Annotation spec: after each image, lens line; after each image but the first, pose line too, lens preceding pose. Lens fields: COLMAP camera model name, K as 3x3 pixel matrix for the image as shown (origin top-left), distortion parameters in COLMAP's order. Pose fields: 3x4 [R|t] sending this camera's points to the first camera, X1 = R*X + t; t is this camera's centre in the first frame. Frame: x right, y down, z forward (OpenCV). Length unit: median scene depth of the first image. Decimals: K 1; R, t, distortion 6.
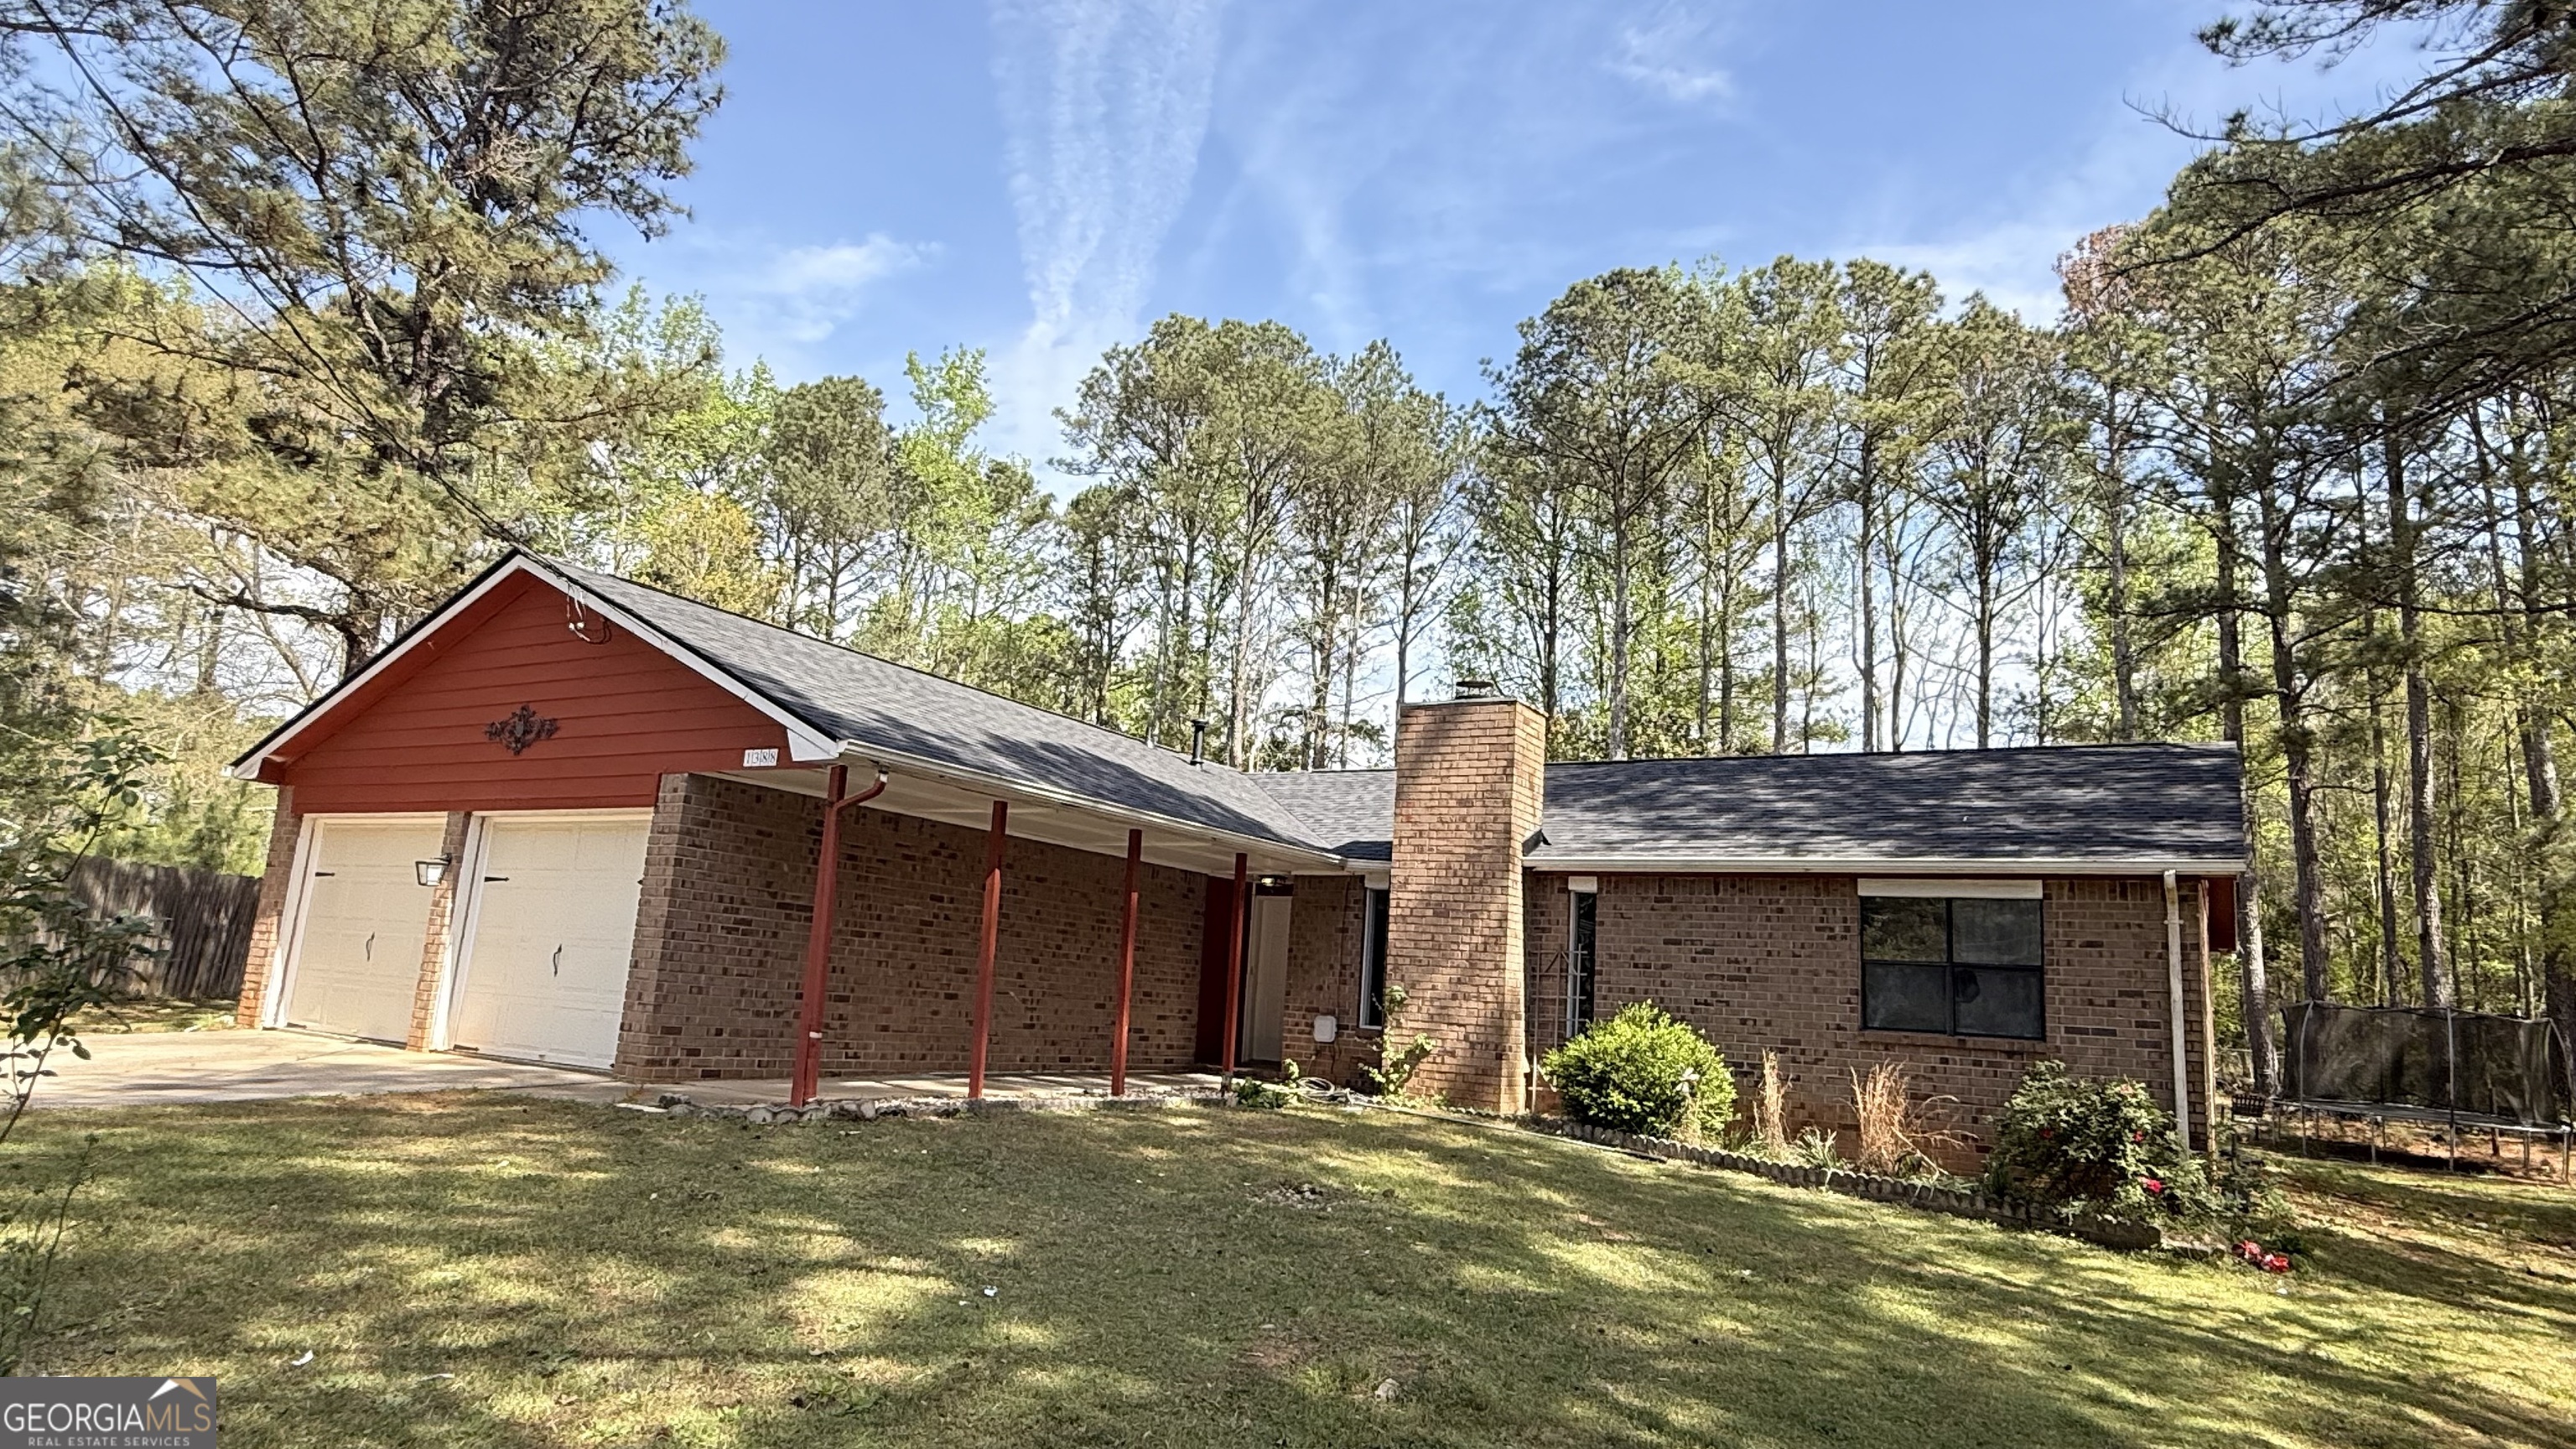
lens RADIAL K [[1472.3, 0, 1288.0], [0, 1472.3, 724.5], [0, 0, 1]] dist [0.002406, 0.000656]
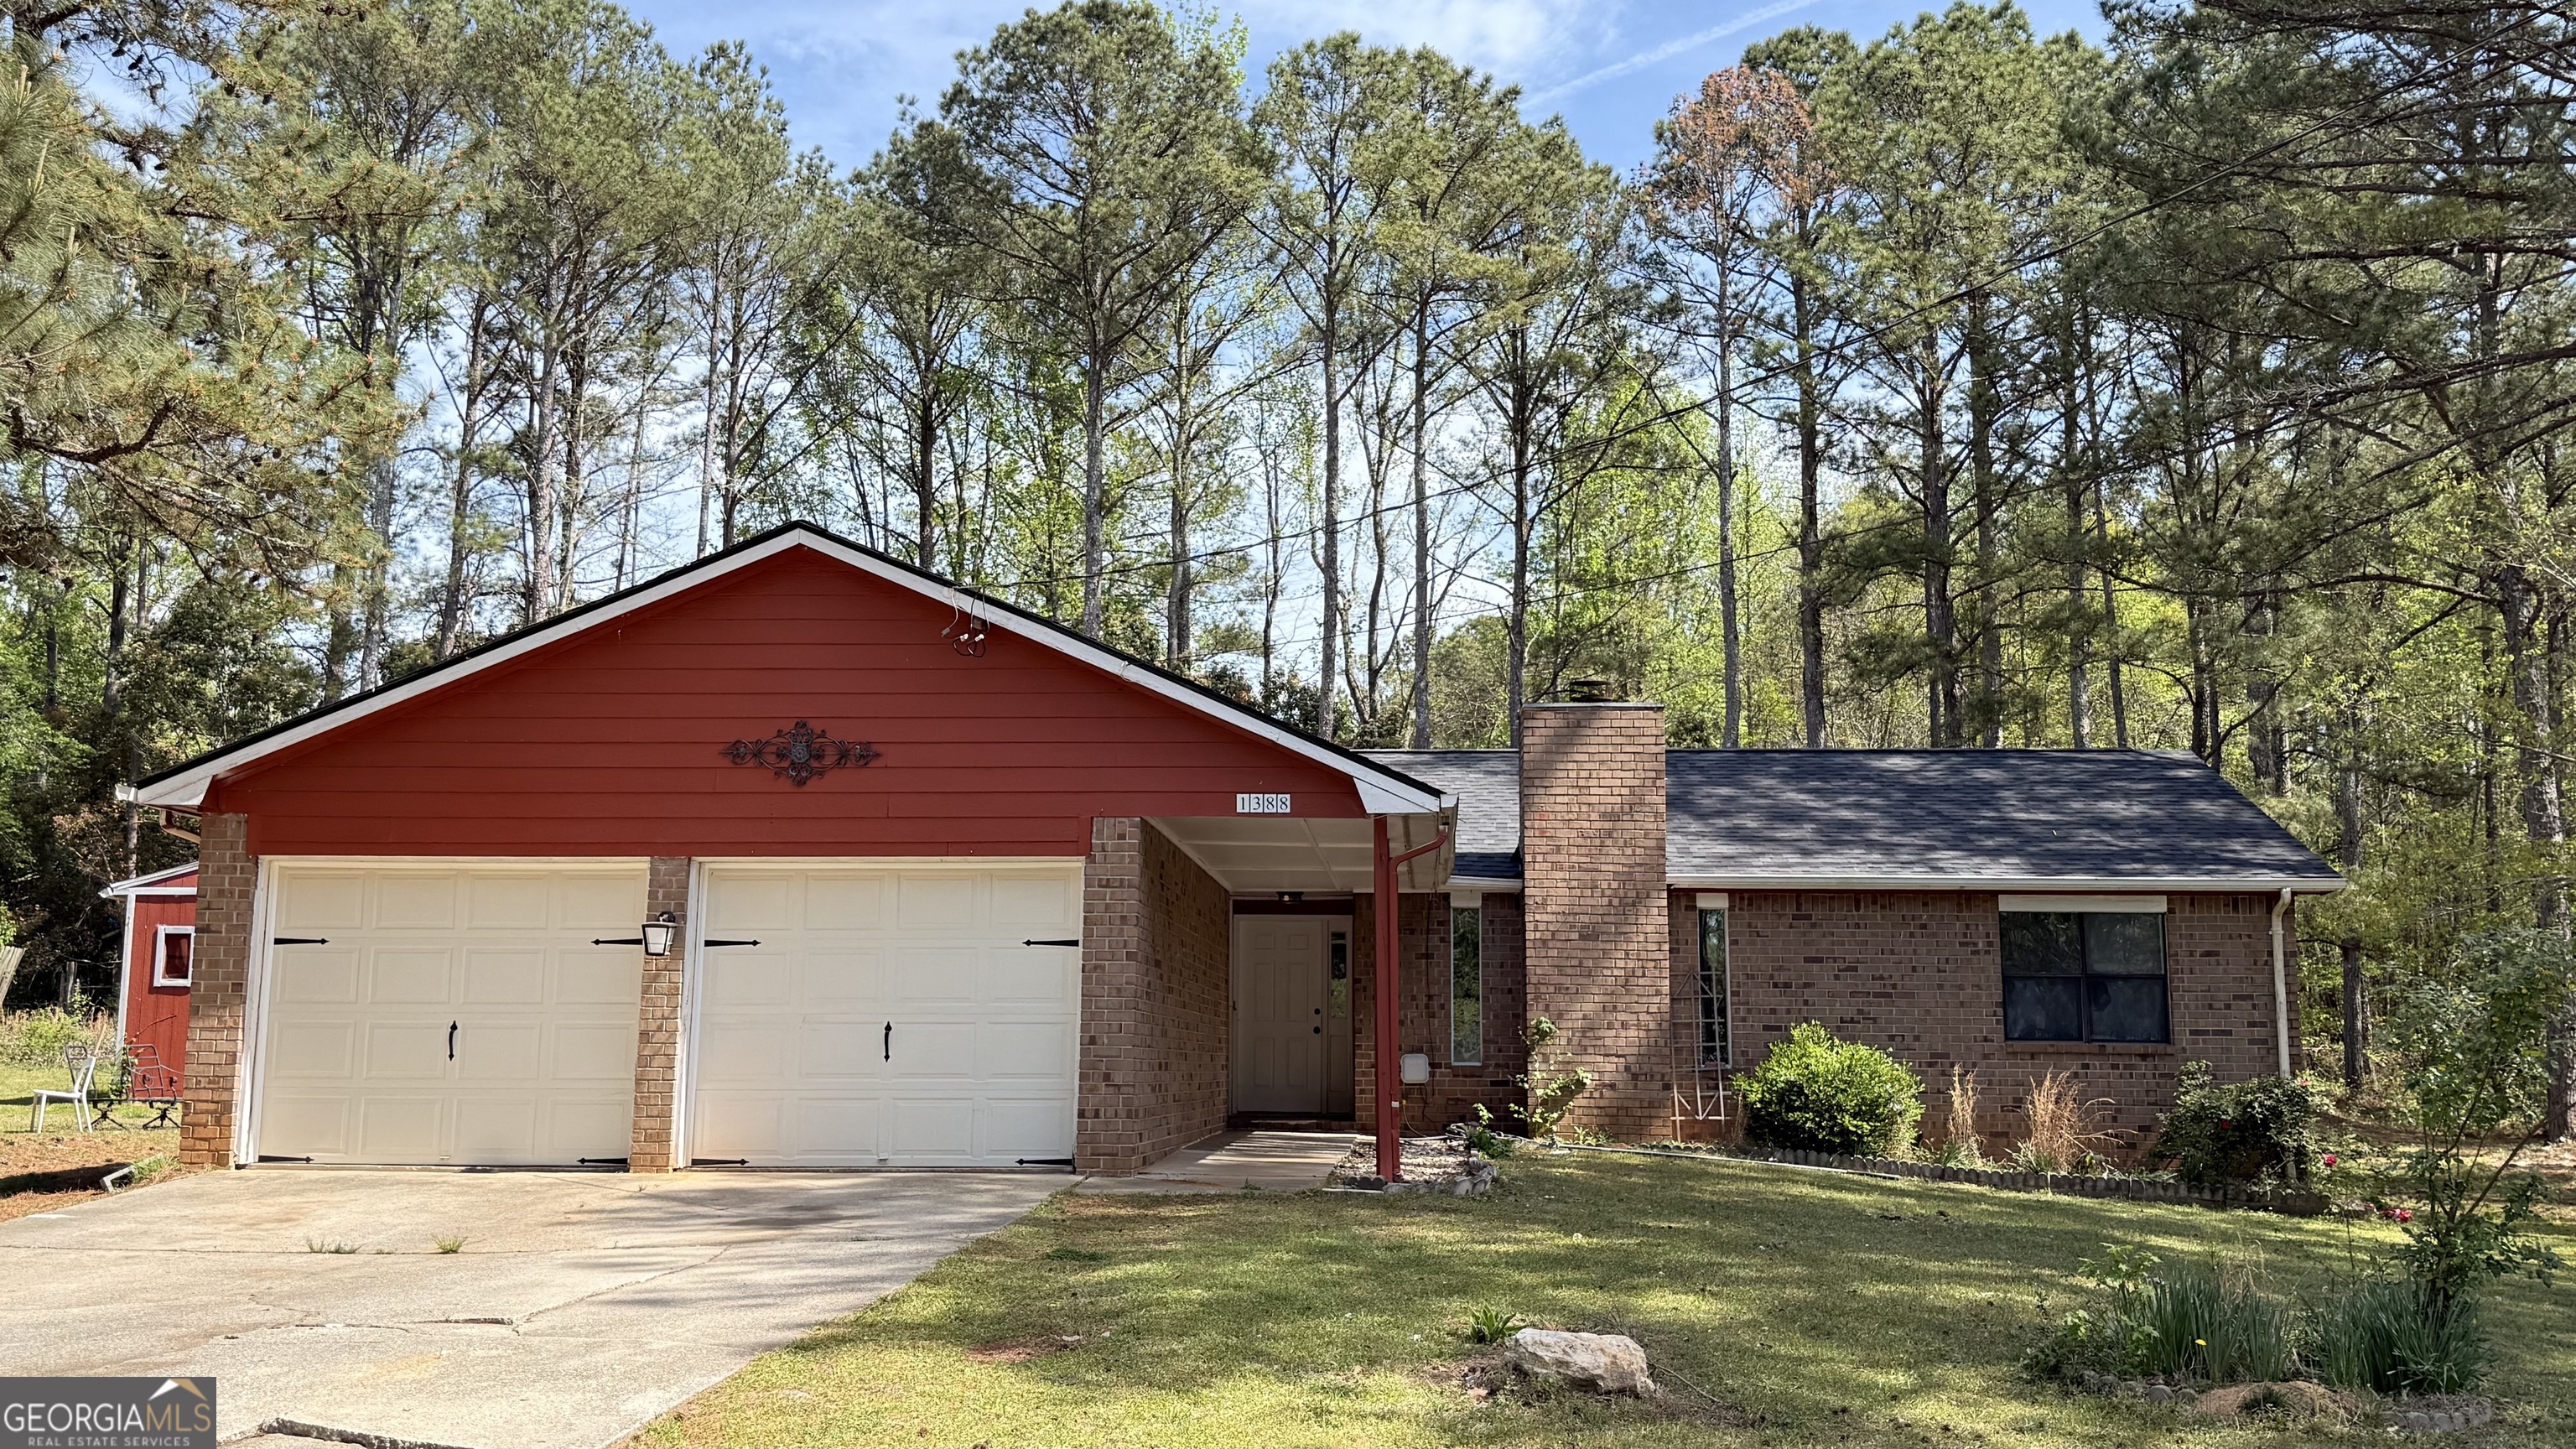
lens RADIAL K [[2246.0, 0, 1288.0], [0, 2246.0, 724.5], [0, 0, 1]] dist [0.153882, -0.268383]
pose [[0.887920, 0.009419, 0.459902, -0.794695], [-0.038255, 0.997839, 0.053422, -0.081001], [-0.458405, -0.065028, 0.886361, -0.176911]]
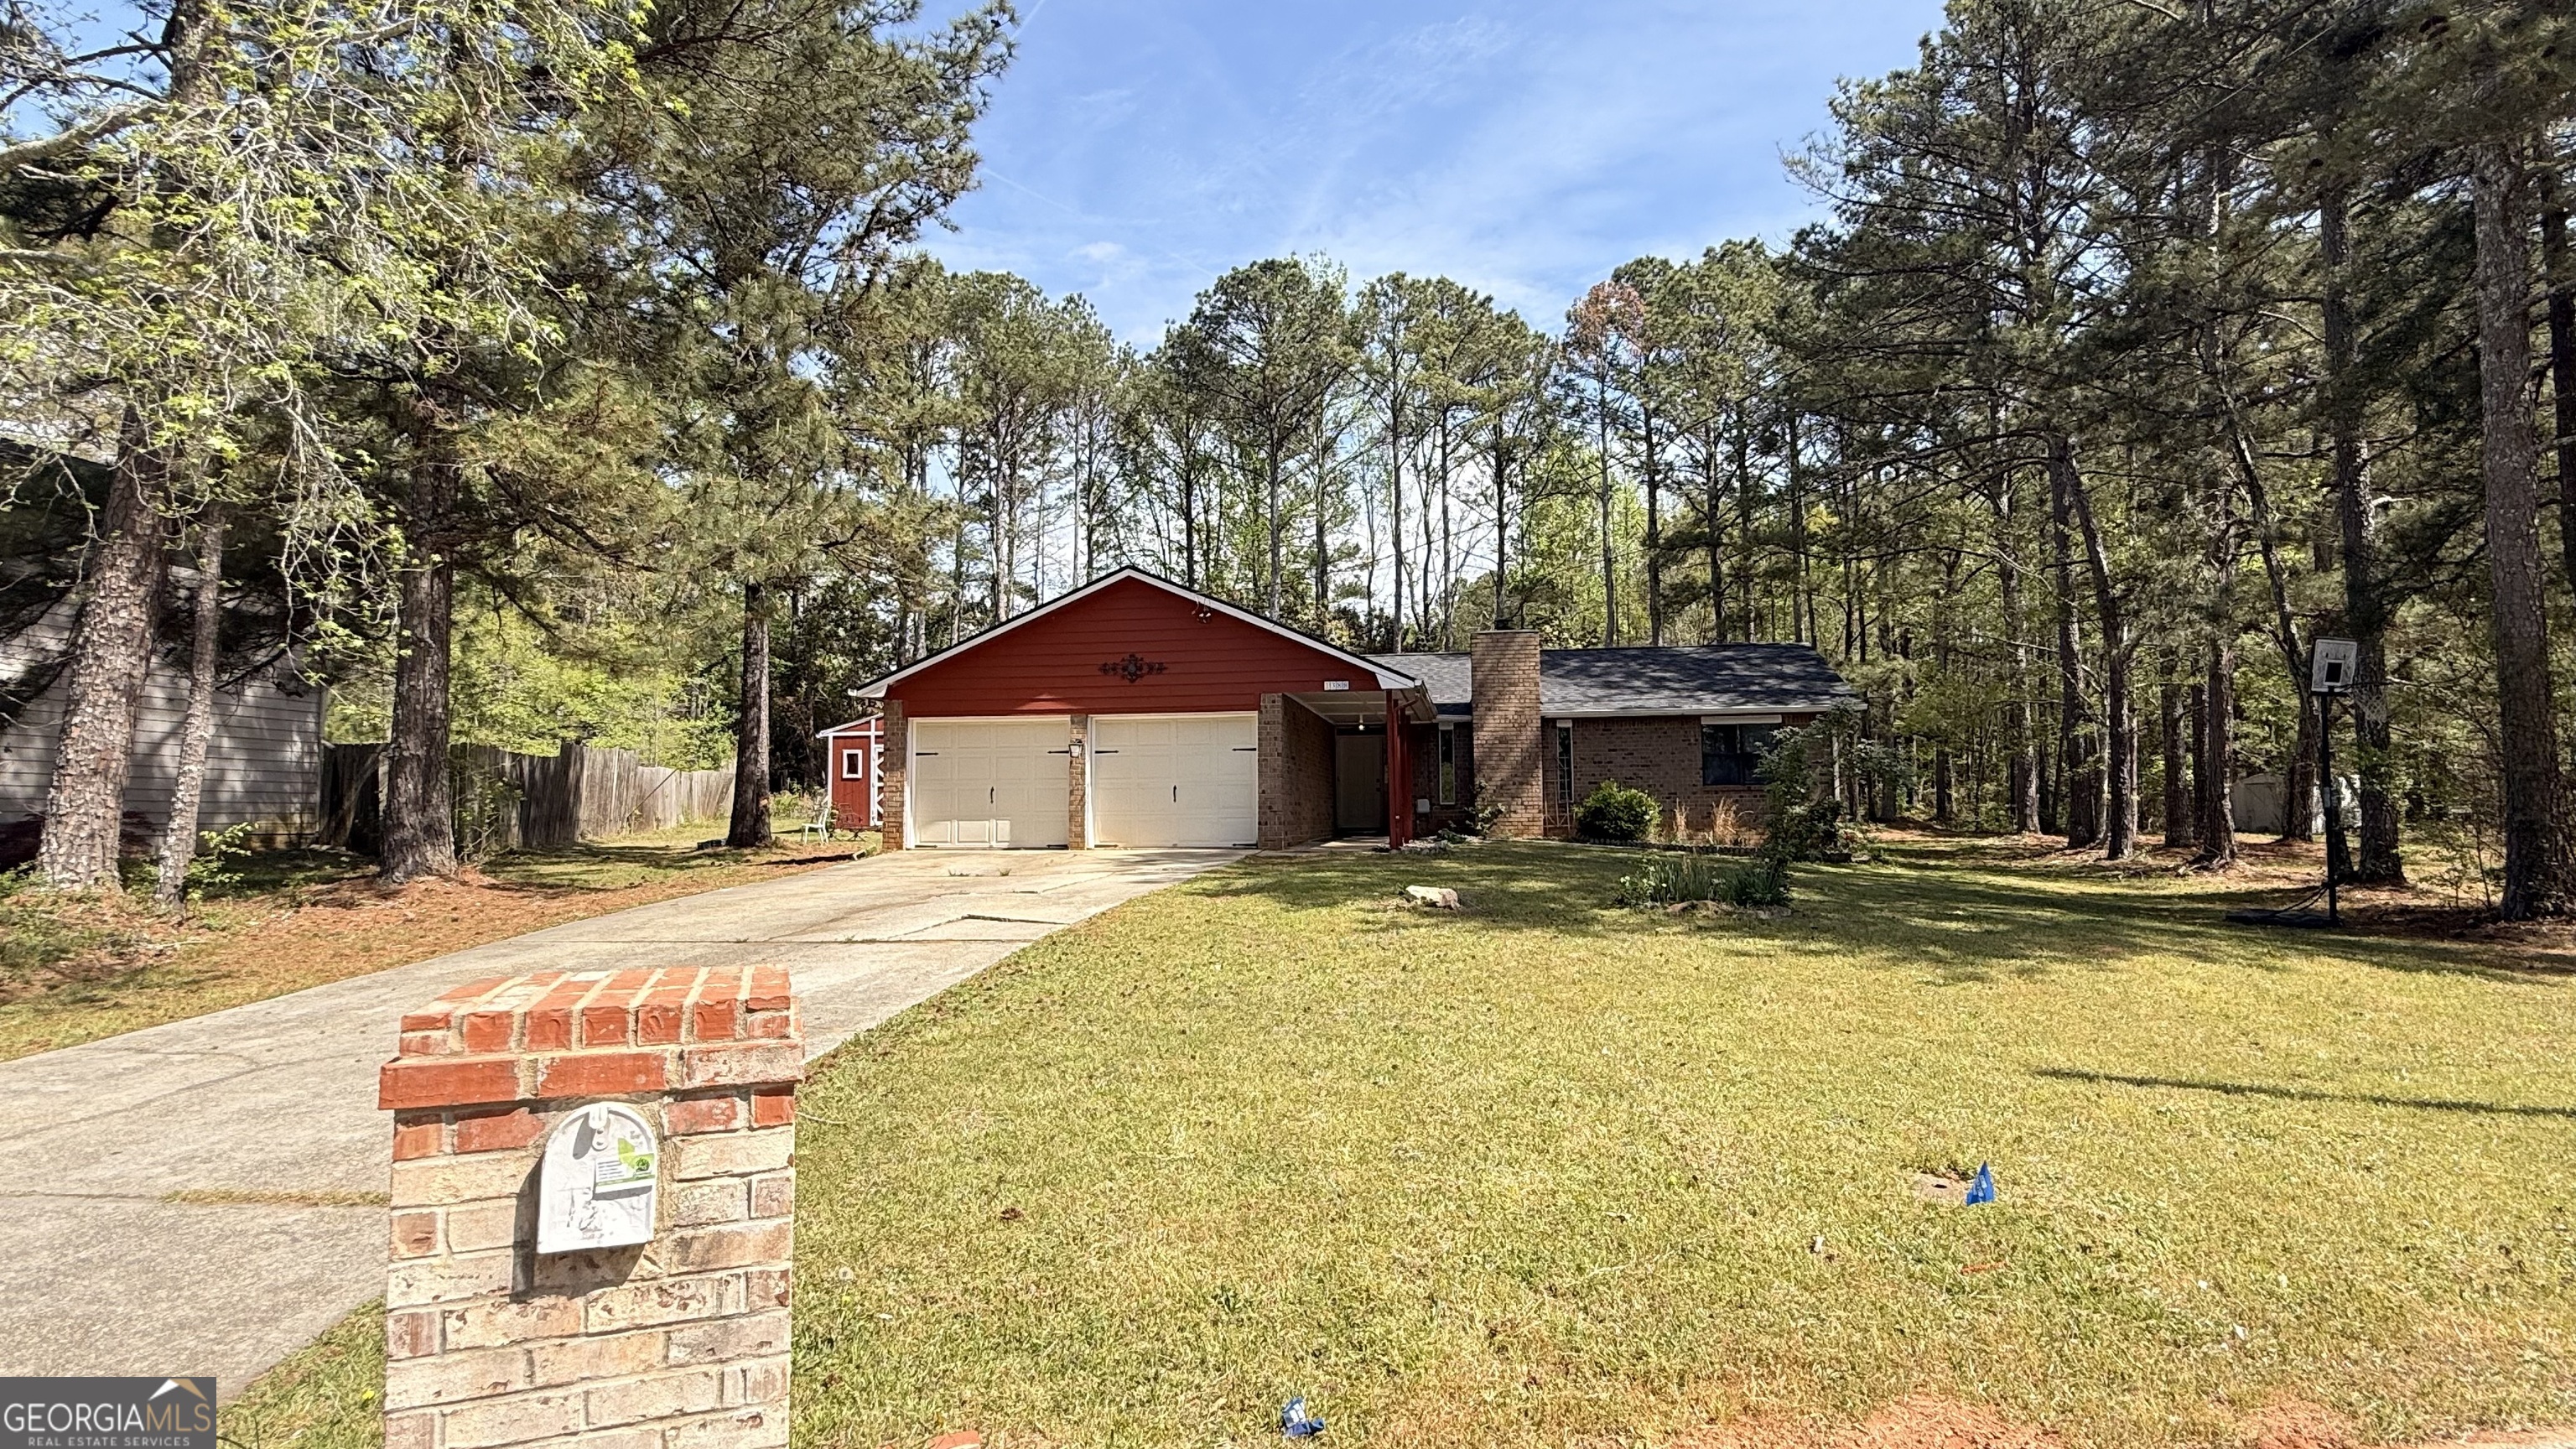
lens RADIAL K [[1233.9, 0, 1288.0], [0, 1233.9, 724.5], [0, 0, 1]] dist [-0.000937, -0.000034]
pose [[0.923273, -0.045282, 0.381466, -0.865146], [-0.004791, 0.991594, 0.129302, -0.115464], [-0.384114, -0.121208, 0.915295, -0.421188]]
